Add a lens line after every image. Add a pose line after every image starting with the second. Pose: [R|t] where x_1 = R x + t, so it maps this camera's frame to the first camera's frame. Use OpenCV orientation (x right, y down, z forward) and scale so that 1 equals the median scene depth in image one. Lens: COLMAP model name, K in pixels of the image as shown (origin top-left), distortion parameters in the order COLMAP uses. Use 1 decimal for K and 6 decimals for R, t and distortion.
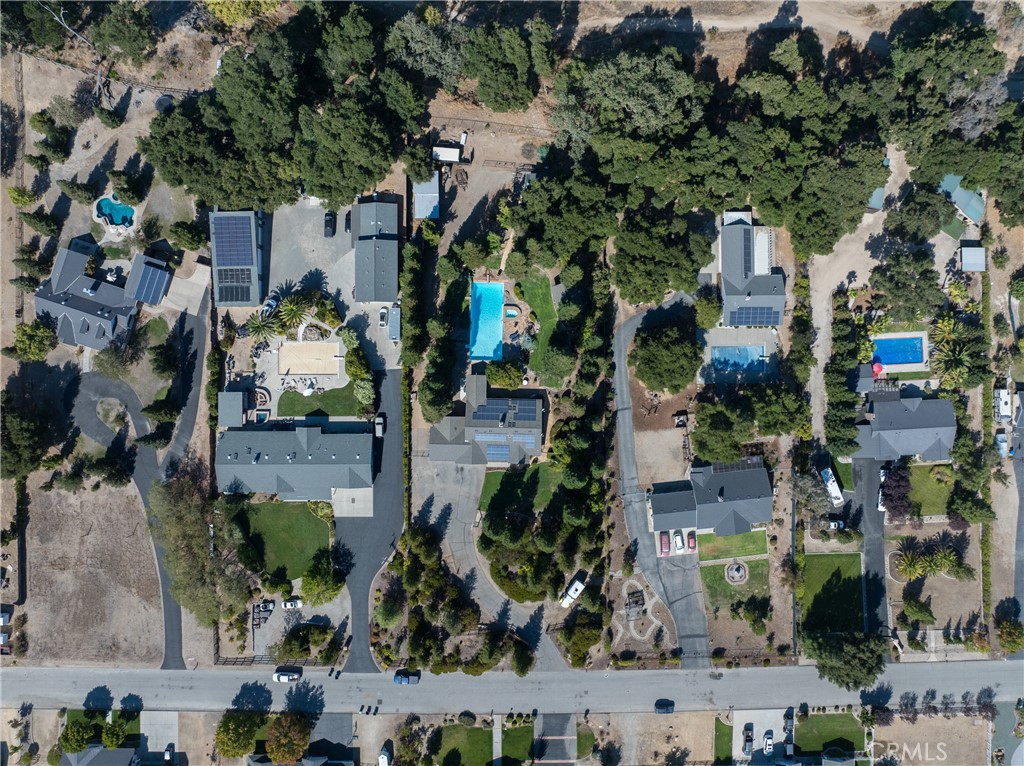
lens RADIAL K [[716.2, 0, 512.0], [0, 716.2, 383.0], [0, 0, 1]] dist [-0.036440, 0.003290]
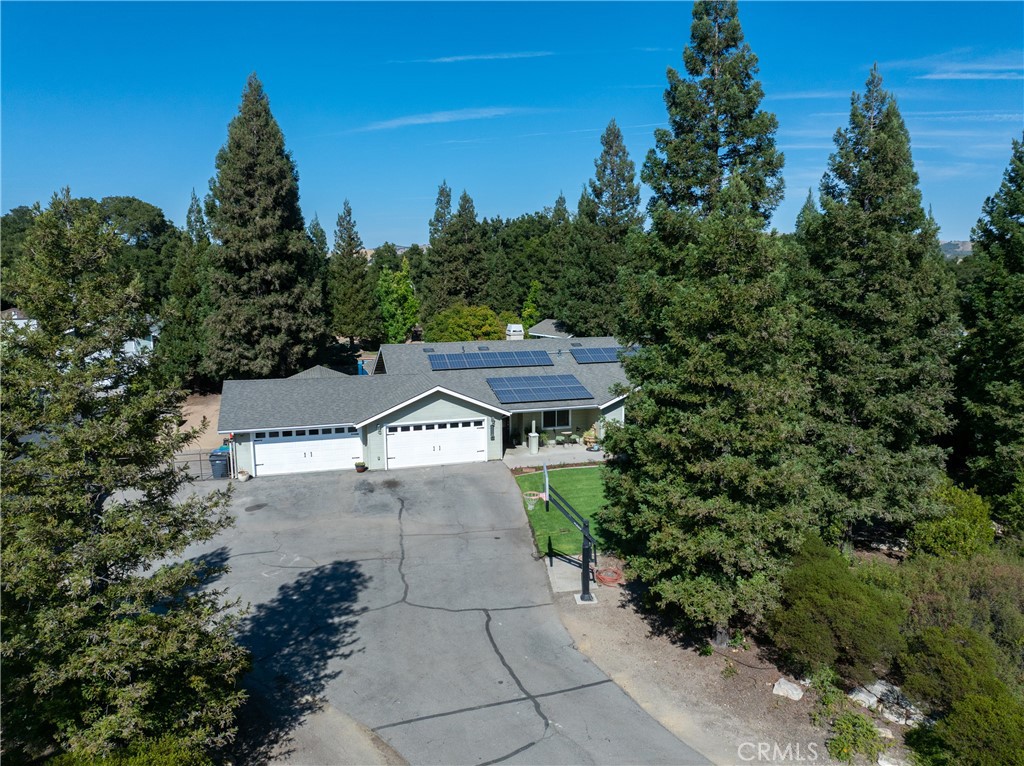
lens RADIAL K [[716.2, 0, 512.0], [0, 716.2, 383.0], [0, 0, 1]] dist [-0.036440, 0.003290]
pose [[0.952537, -0.037774, 0.302070, -0.096725], [0.304110, 0.163061, -0.938578, 0.306724], [-0.013802, 0.985893, 0.166809, 0.940859]]
